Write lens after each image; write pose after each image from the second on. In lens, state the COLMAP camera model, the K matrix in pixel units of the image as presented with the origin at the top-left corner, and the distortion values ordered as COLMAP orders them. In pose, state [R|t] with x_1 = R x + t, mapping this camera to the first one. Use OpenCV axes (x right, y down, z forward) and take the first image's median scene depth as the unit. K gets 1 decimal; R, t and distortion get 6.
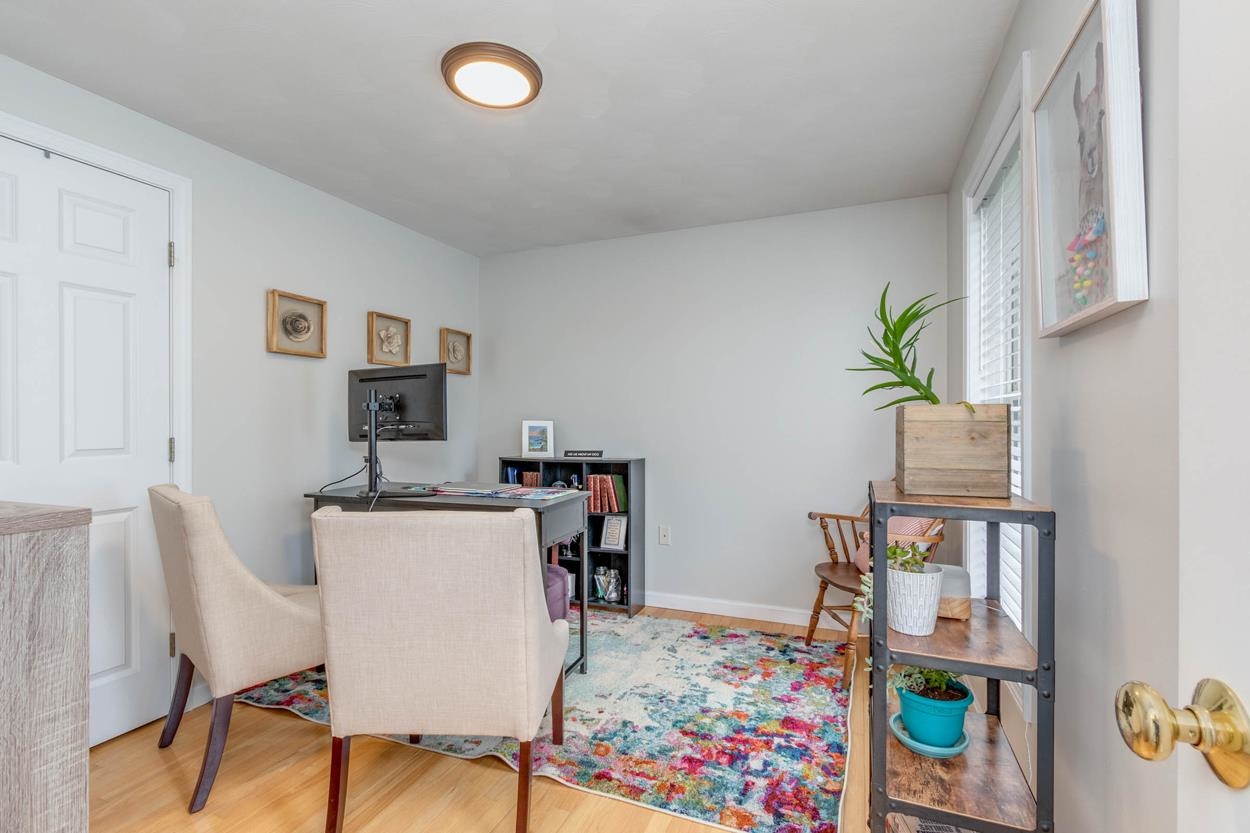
lens RADIAL K [[565.4, 0, 624.7], [0, 565.4, 419.6], [0, 0, 1]] dist [0.000266, 0.000720]
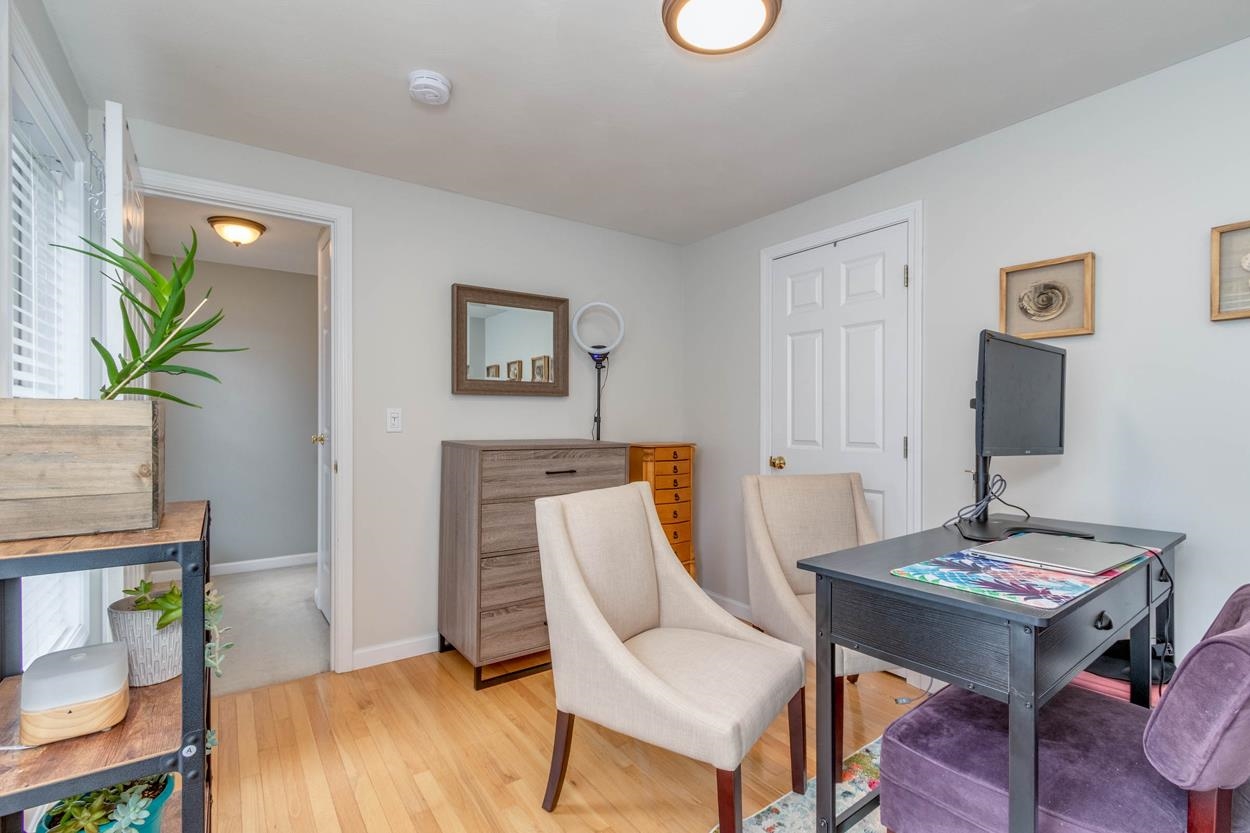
lens RADIAL K [[565.4, 0, 627.2], [0, 565.4, 419.8], [0, 0, 1]] dist [0.000266, 0.000720]
pose [[-0.511534, -0.001225, -0.859262, 0.448660], [-0.001508, 0.999999, -0.000528, 0.000051], [0.859261, 0.001026, -0.511536, 1.054253]]
